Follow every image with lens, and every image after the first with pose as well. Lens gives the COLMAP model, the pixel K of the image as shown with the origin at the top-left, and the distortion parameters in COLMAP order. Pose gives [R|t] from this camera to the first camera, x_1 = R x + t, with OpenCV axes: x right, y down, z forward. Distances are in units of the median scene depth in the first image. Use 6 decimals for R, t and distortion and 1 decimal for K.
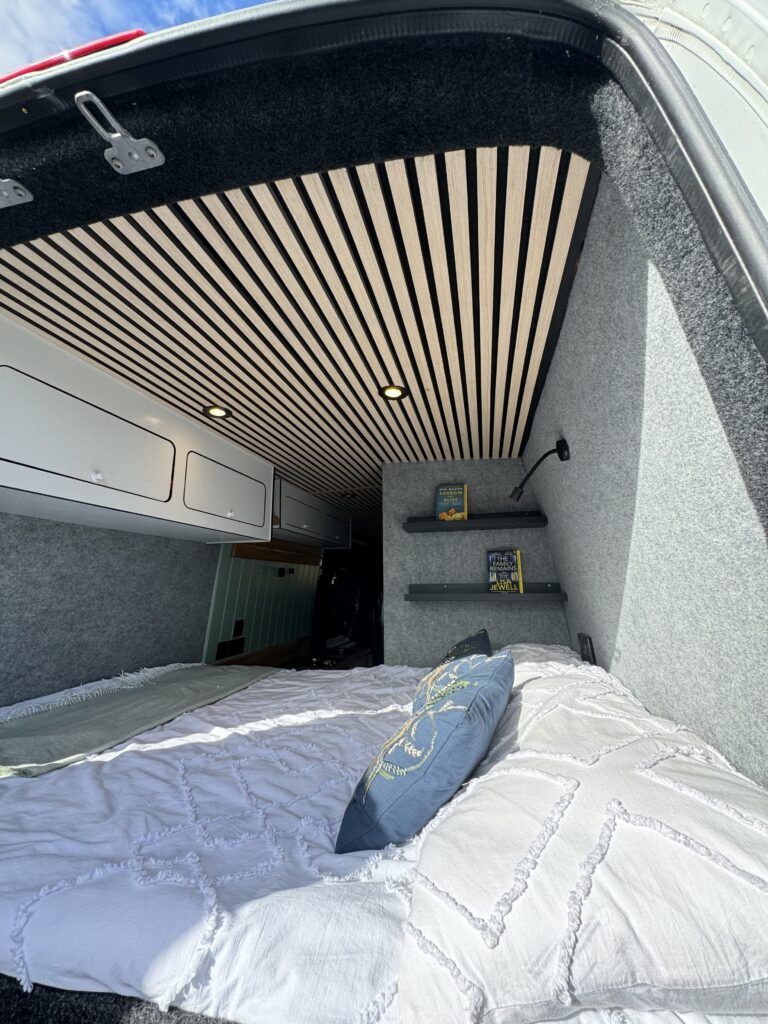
lens RADIAL K [[409.2, 0, 384.9], [0, 409.2, 512.0], [0, 0, 1]] dist [-0.003459, 0.000374]
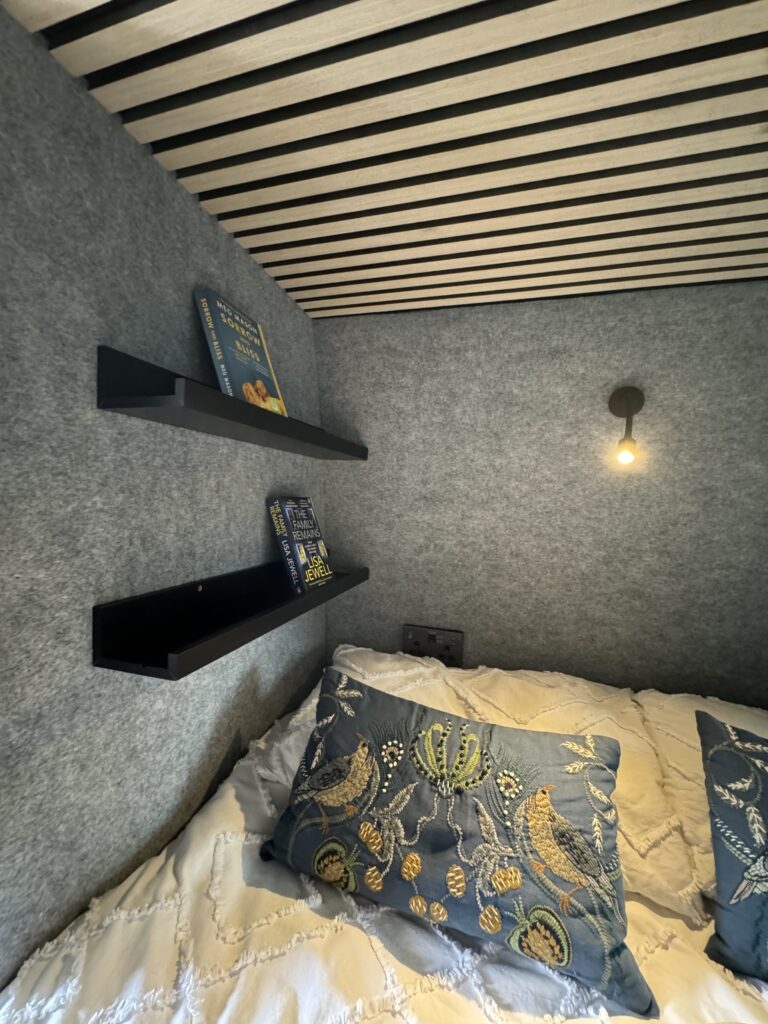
lens RADIAL K [[409.2, 0, 384.6], [0, 409.2, 513.4], [0, 0, 1]] dist [-0.003459, 0.000374]
pose [[0.063322, -0.024863, 0.997683, -0.192964], [-0.223672, 0.973905, 0.038467, 0.067714], [-0.972605, -0.225589, 0.056109, 0.828843]]
